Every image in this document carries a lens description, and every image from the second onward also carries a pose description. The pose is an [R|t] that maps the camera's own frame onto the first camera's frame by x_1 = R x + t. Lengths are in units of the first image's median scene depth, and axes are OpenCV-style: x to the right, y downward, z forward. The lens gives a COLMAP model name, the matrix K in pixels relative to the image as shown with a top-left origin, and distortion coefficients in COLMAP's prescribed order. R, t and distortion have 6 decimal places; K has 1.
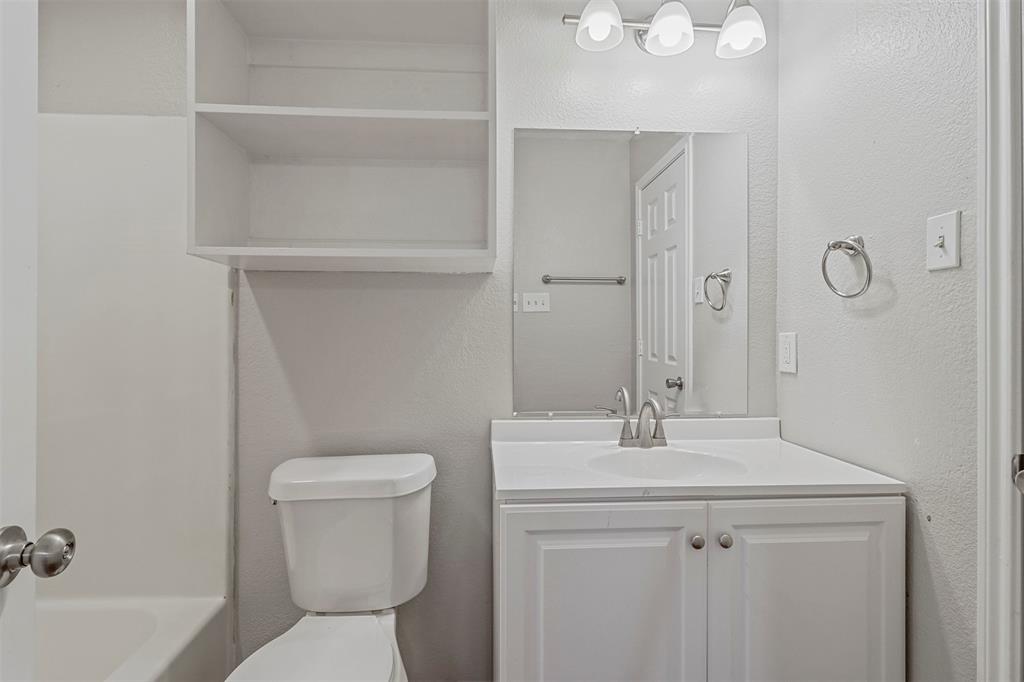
lens RADIAL K [[469.5, 0, 507.7], [0, 469.5, 339.2], [0, 0, 1]] dist [0.001411, -0.000135]
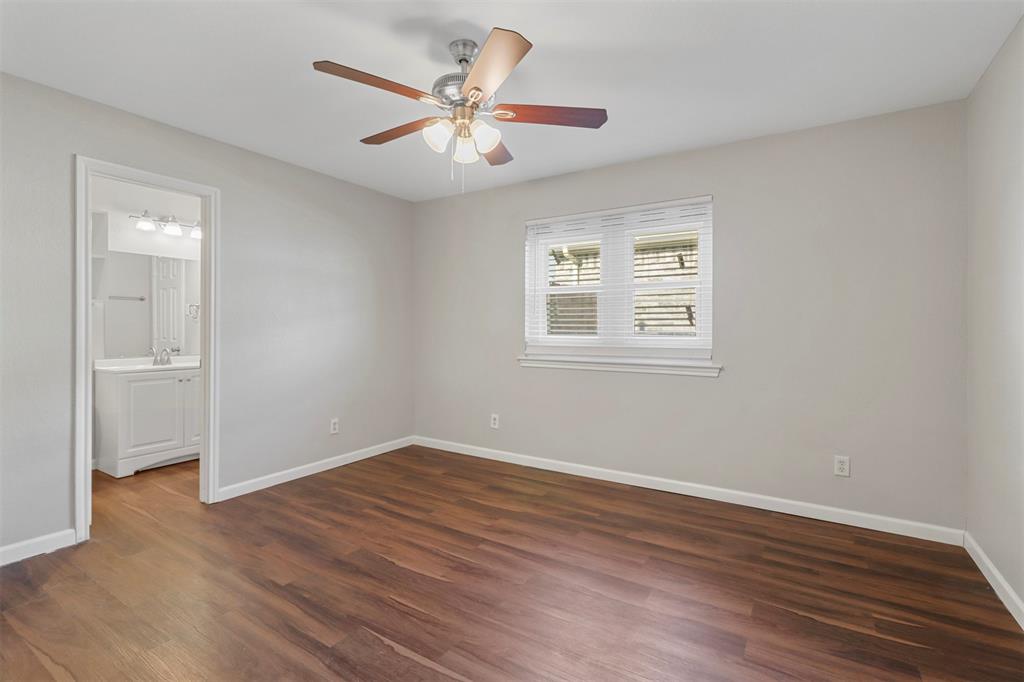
lens RADIAL K [[469.5, 0, 503.0], [0, 469.5, 336.9], [0, 0, 1]] dist [0.001411, -0.000135]
pose [[0.589982, -0.005798, 0.807396, -0.856858], [0.003561, 0.999983, 0.004579, 0.041780], [-0.807408, 0.000173, 0.589993, -2.544484]]
